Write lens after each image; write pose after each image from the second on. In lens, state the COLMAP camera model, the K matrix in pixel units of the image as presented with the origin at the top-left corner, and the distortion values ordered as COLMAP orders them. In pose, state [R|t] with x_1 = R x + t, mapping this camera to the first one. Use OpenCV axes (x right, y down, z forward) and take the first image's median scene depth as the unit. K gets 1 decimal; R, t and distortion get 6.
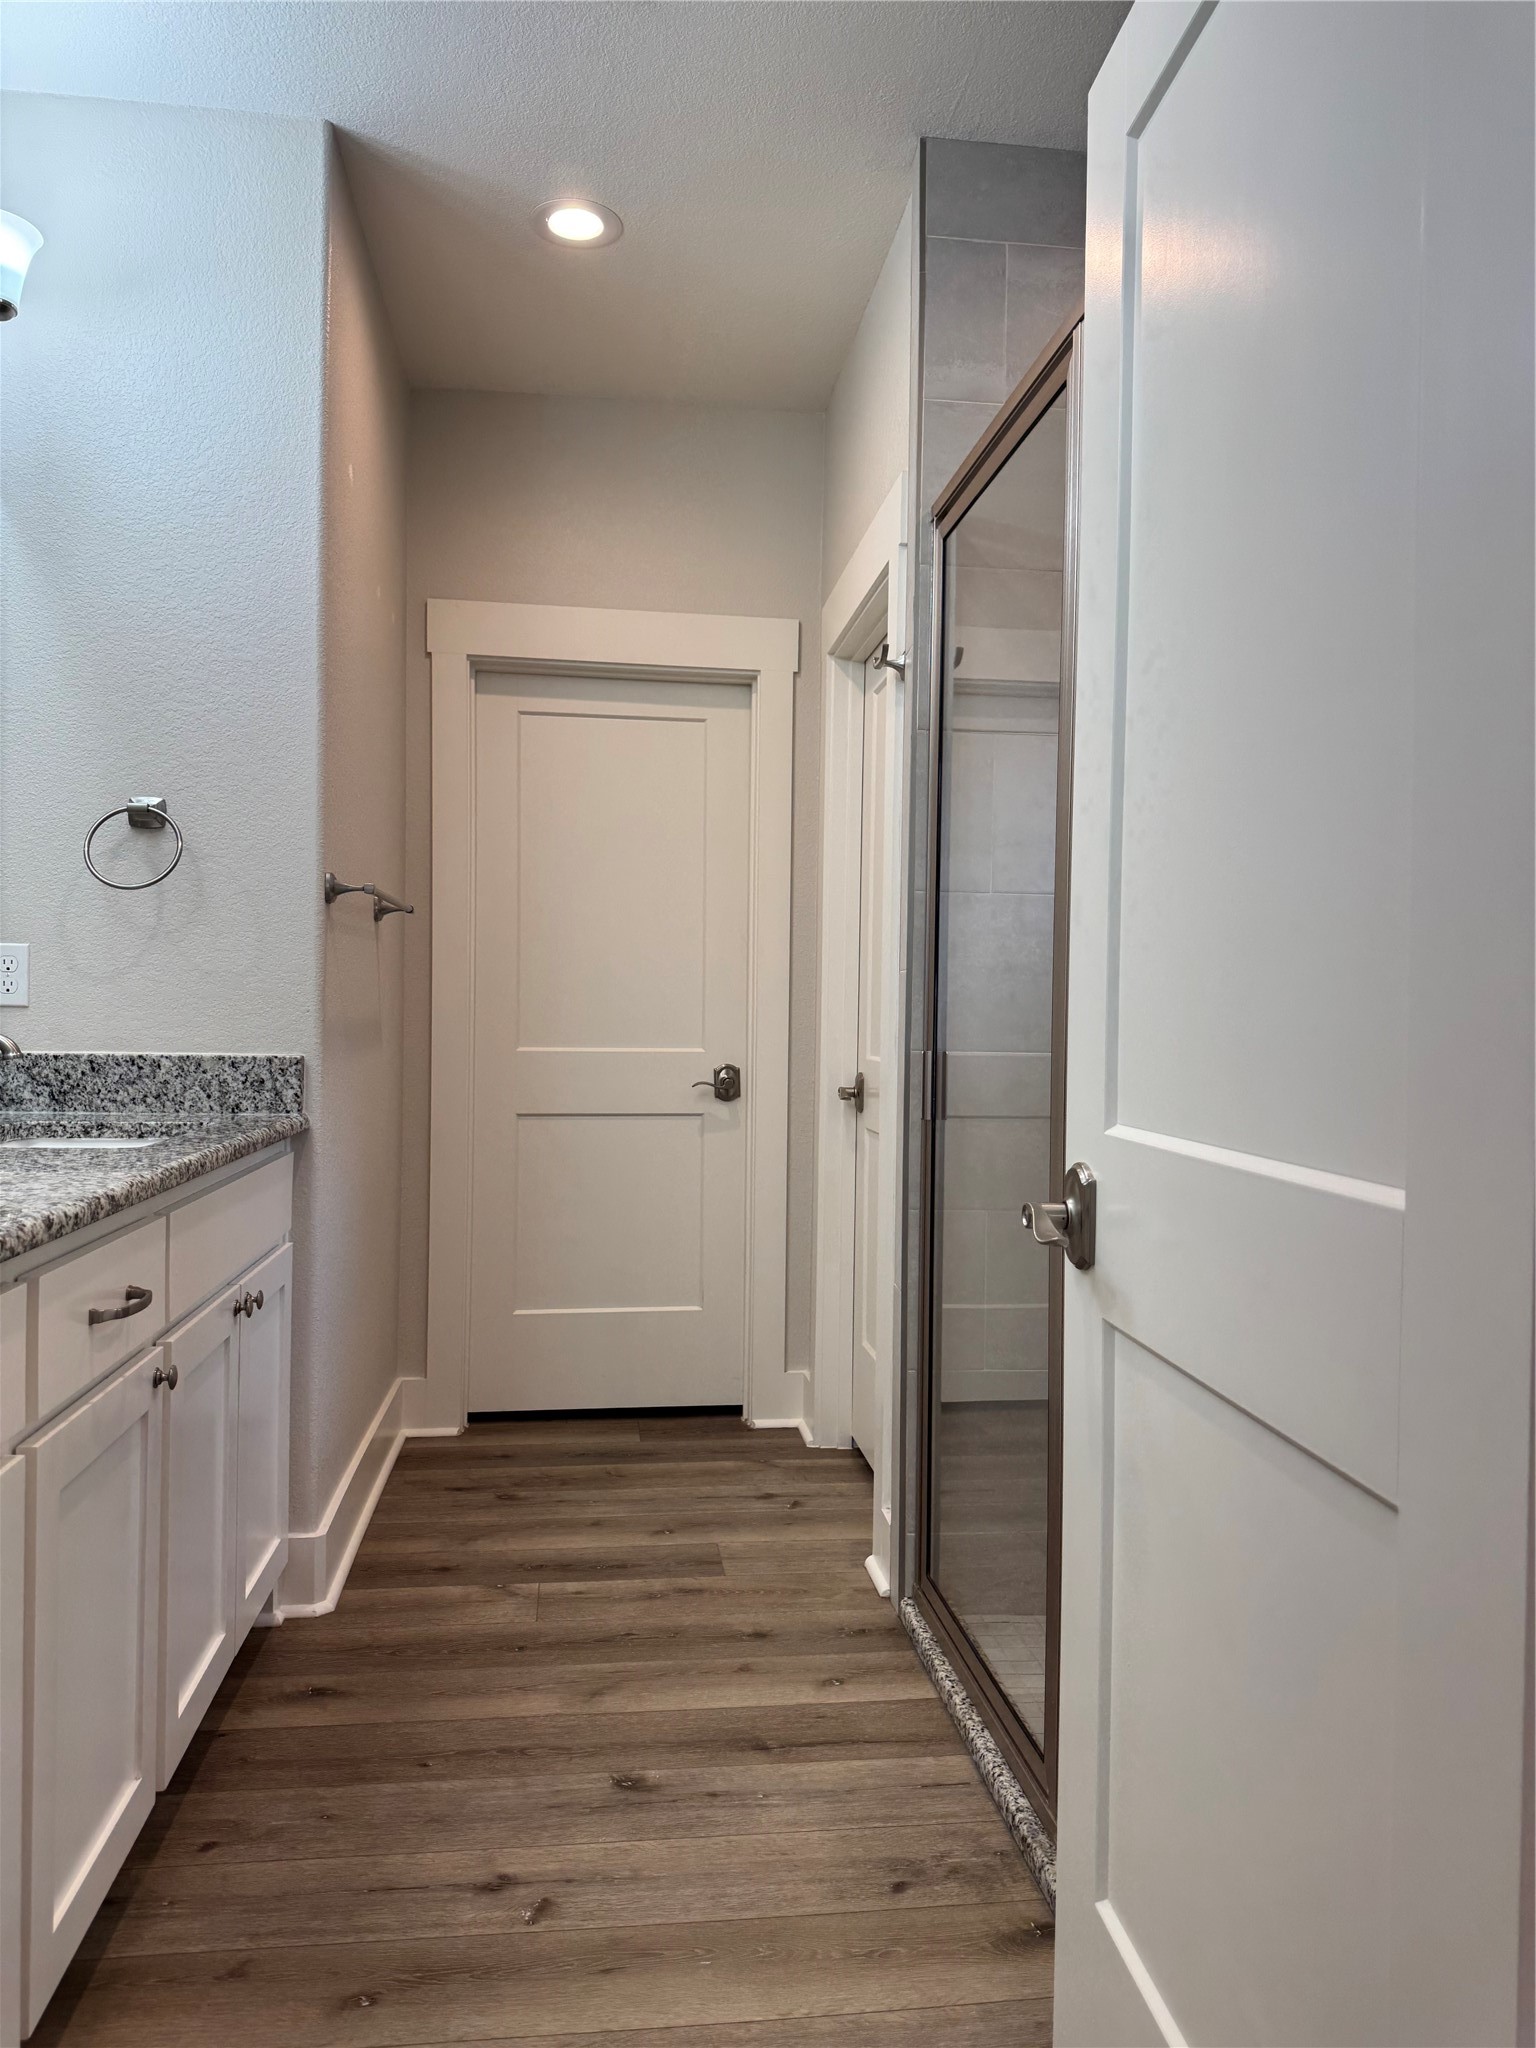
lens RADIAL K [[1442.9, 0, 767.8], [0, 1442.9, 1064.8], [0, 0, 1]] dist [0.005886, -0.000553]
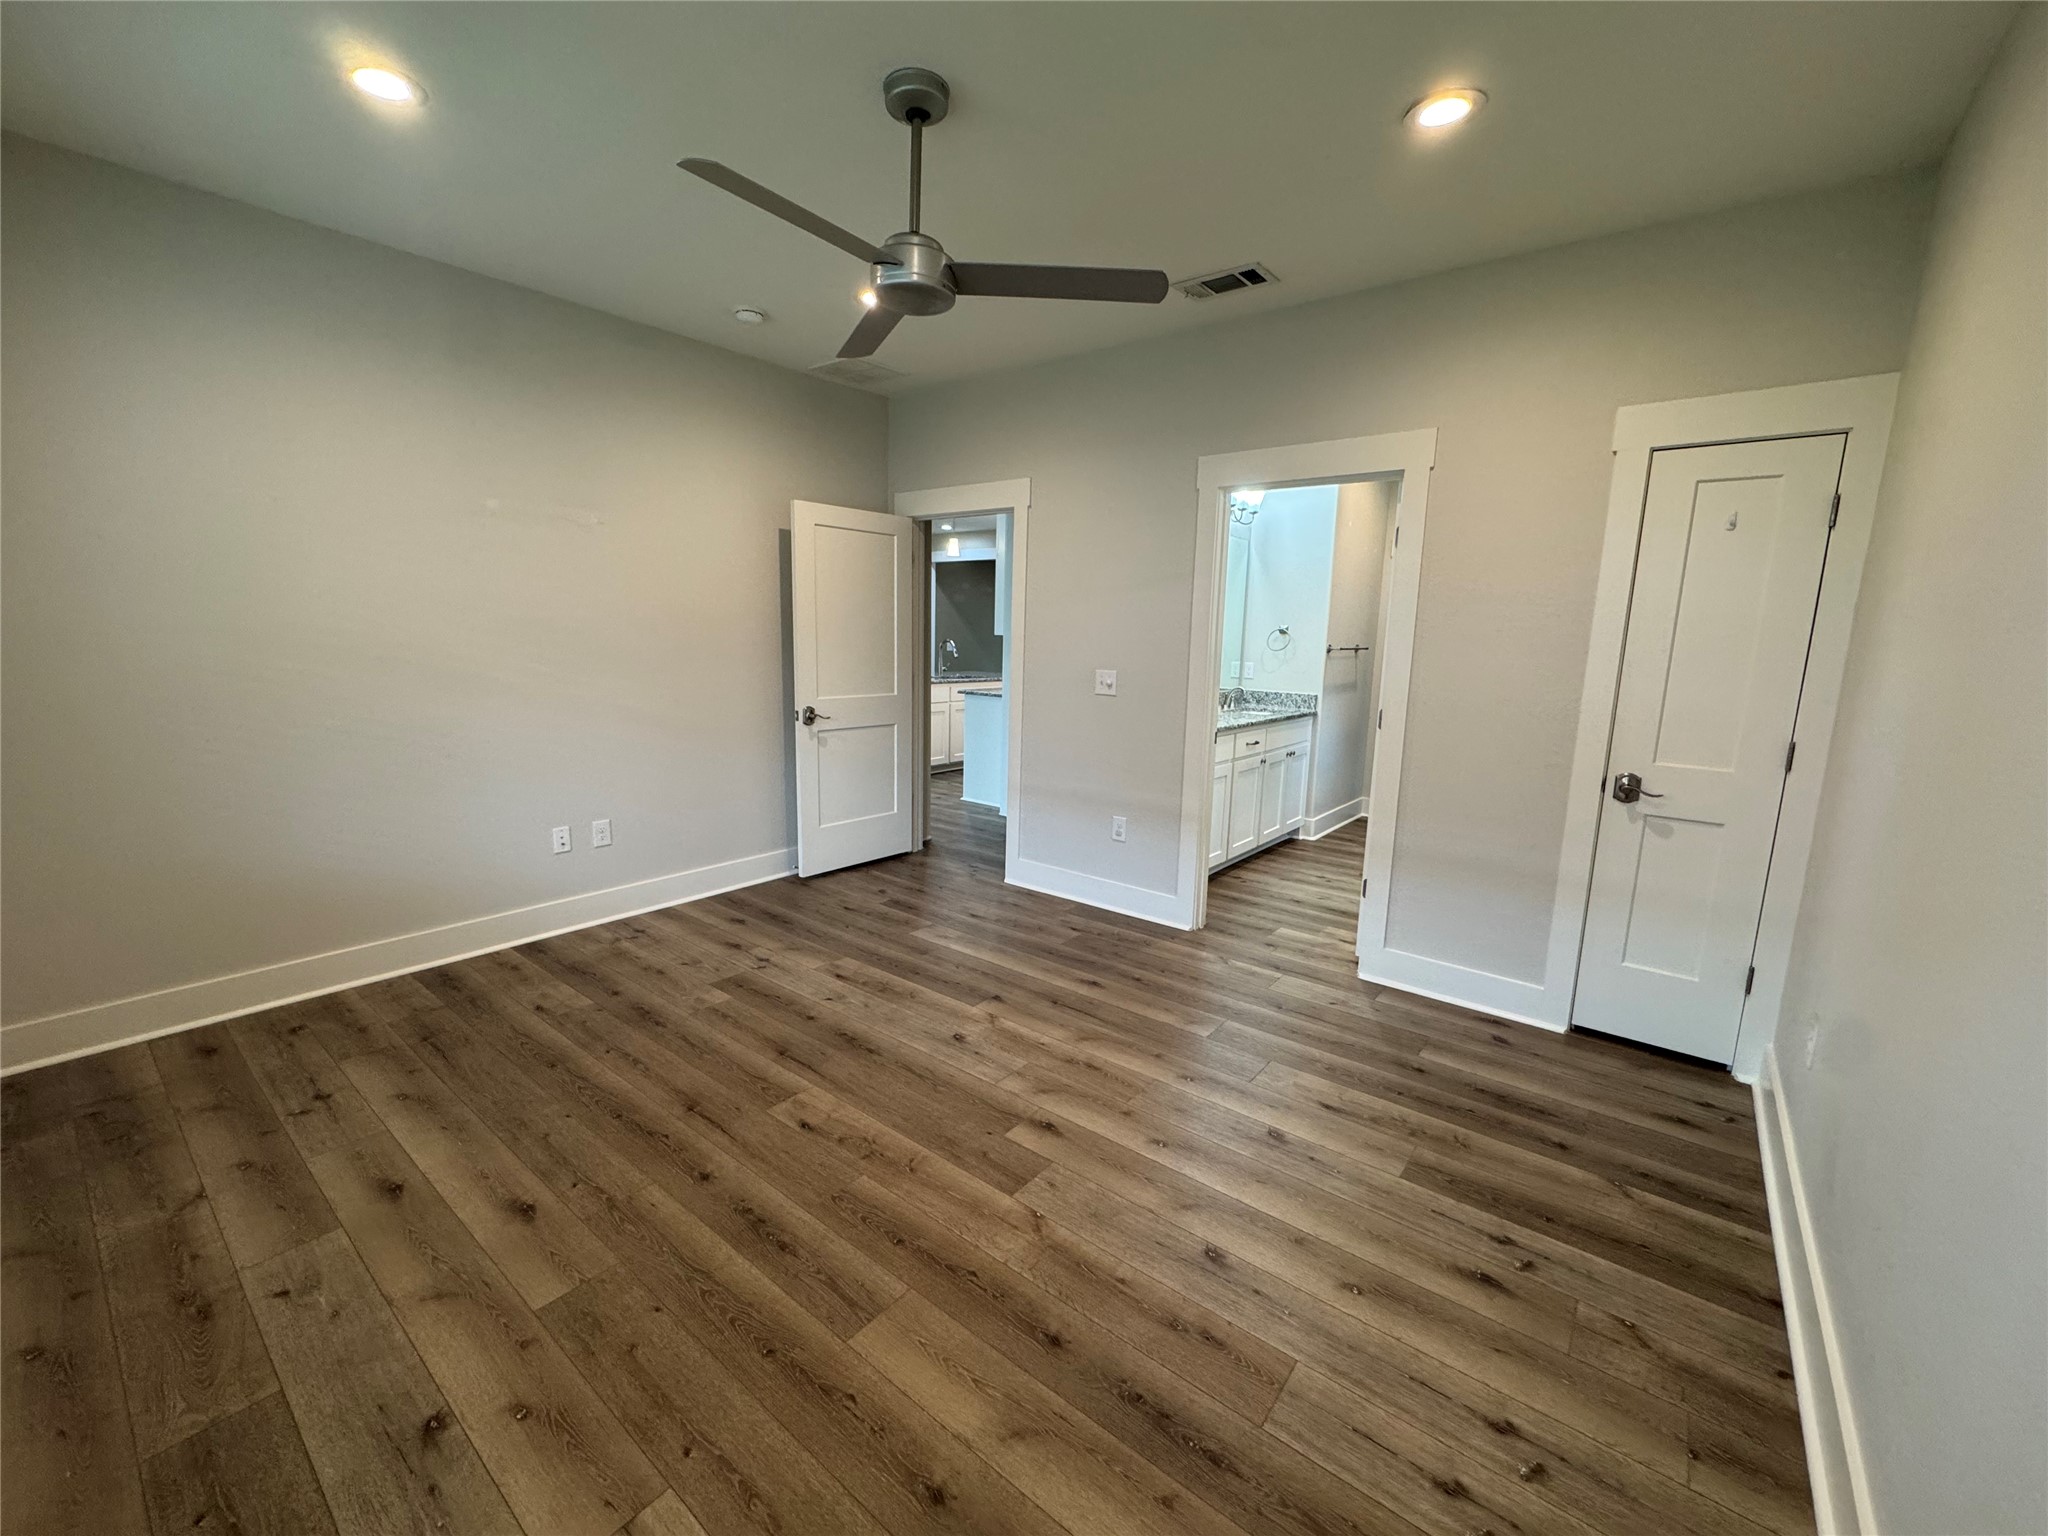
lens RADIAL K [[819.3, 0, 1024.0], [0, 819.3, 768.0], [0, 0, 1]] dist [-0.001271, -0.000049]
pose [[0.693930, 0.117052, -0.710465, 0.766879], [-0.034781, 0.990995, 0.129300, -0.072381], [0.719202, -0.065015, 0.691753, -1.166937]]
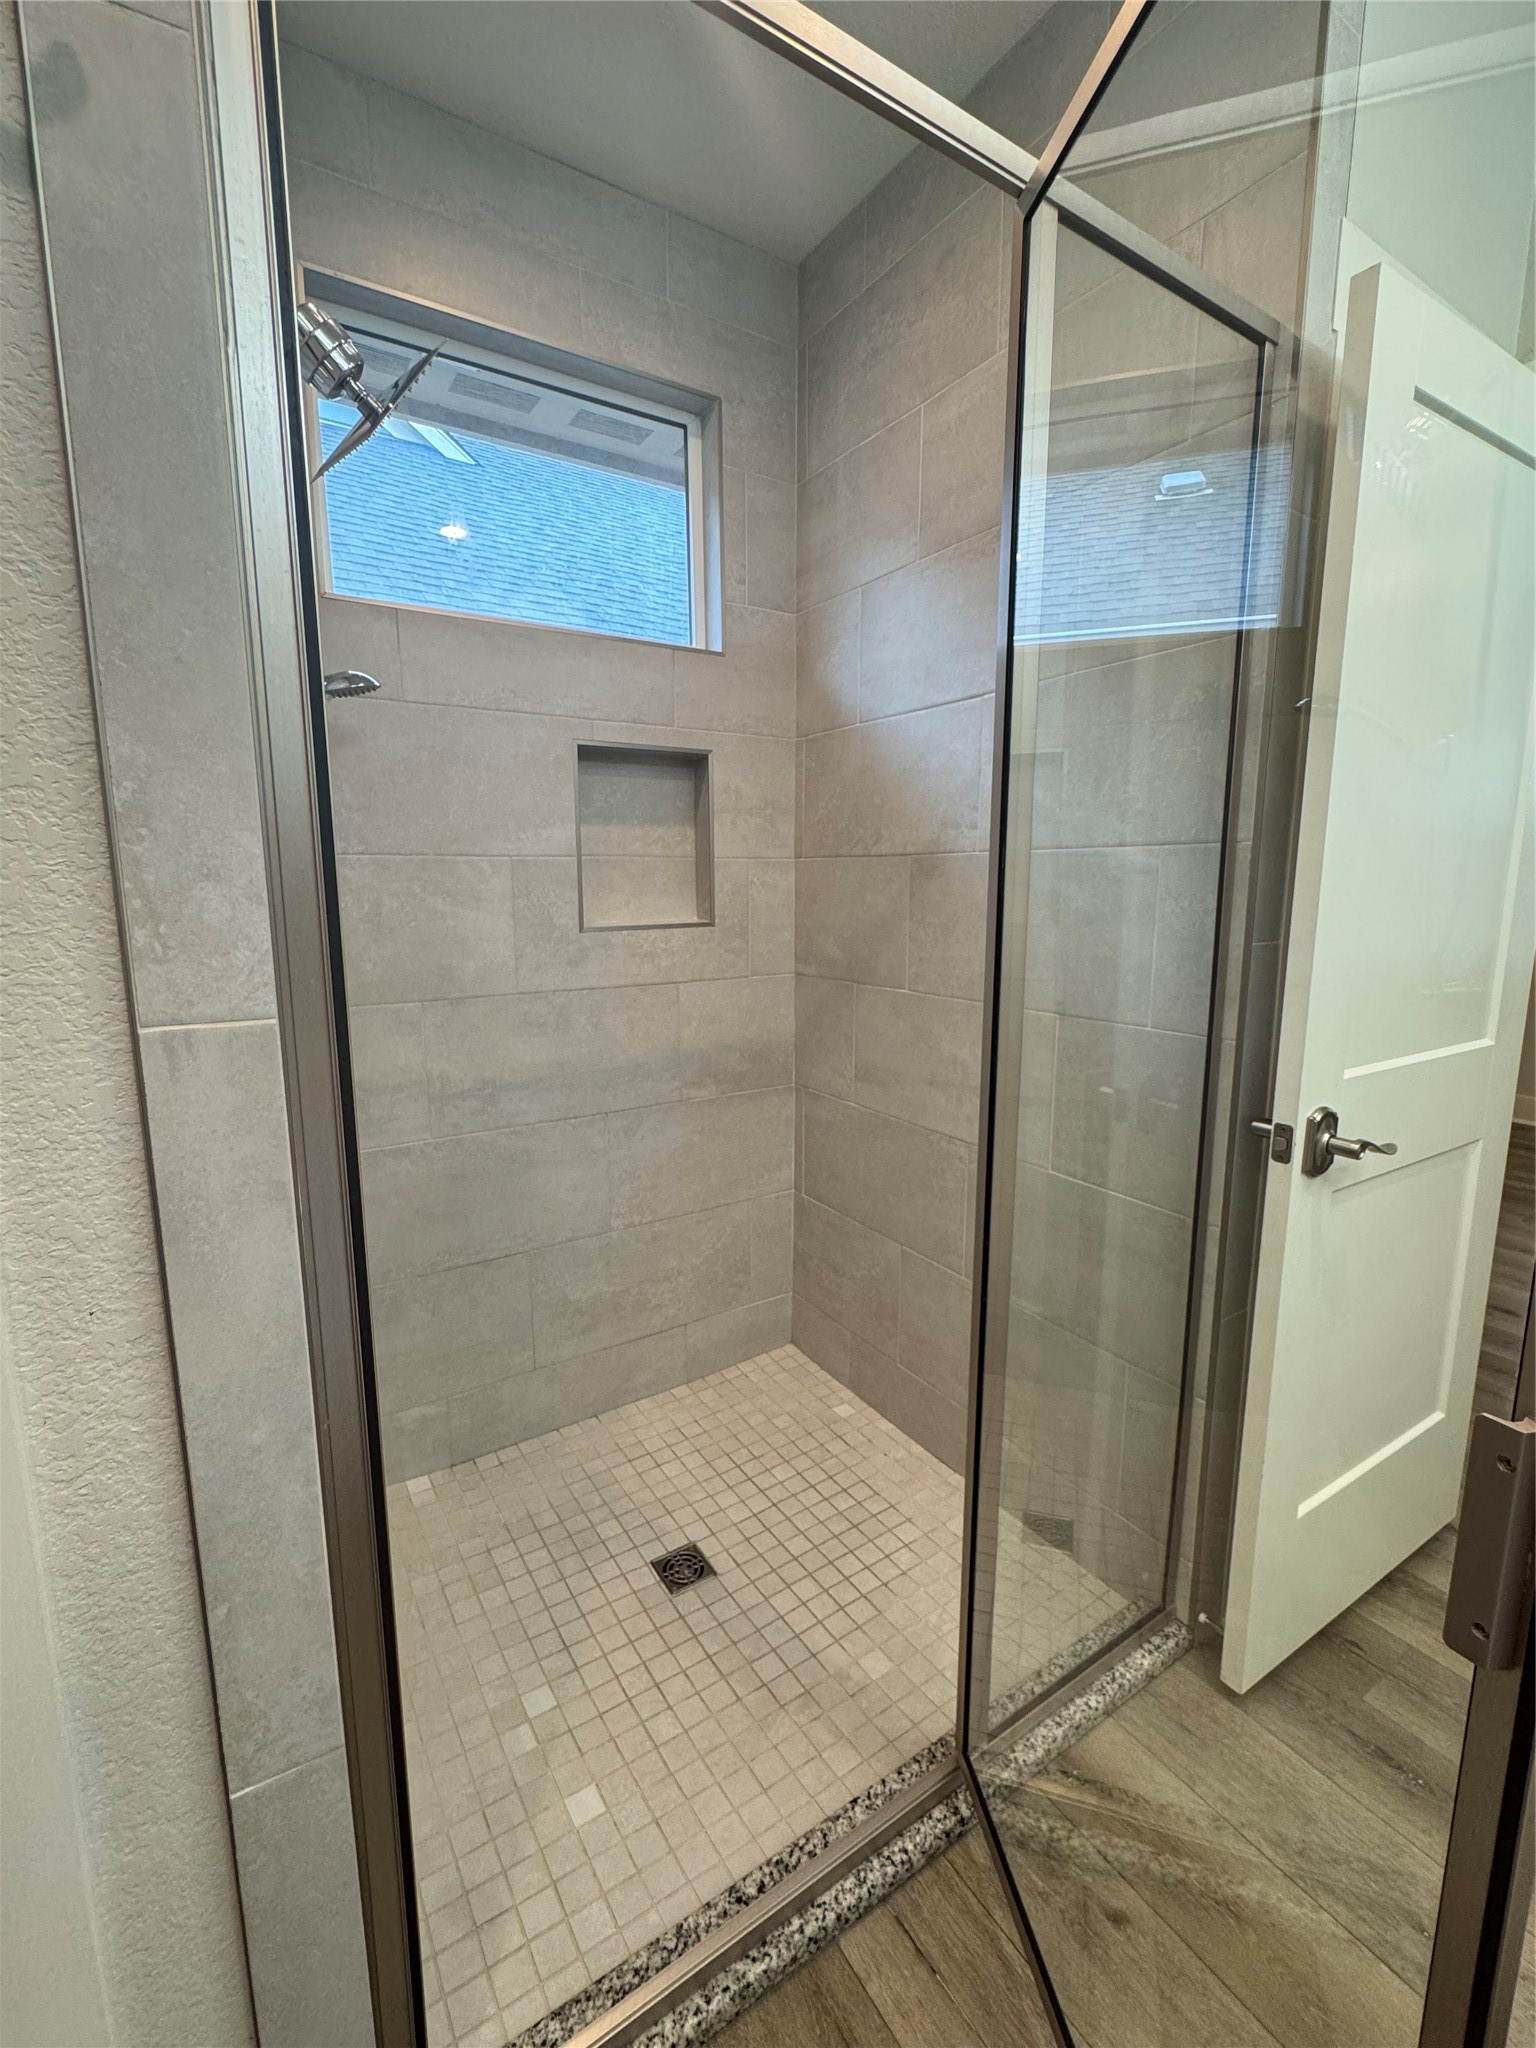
lens RADIAL K [[884.3, 0, 768.0], [0, 884.3, 1024.0], [0, 0, 1]] dist [0.000635, 0.000169]
pose [[-0.433952, -0.161413, 0.886358, -0.190443], [0.025085, 0.981273, 0.190979, -0.121742], [-0.900587, 0.105110, -0.421777, 1.099044]]
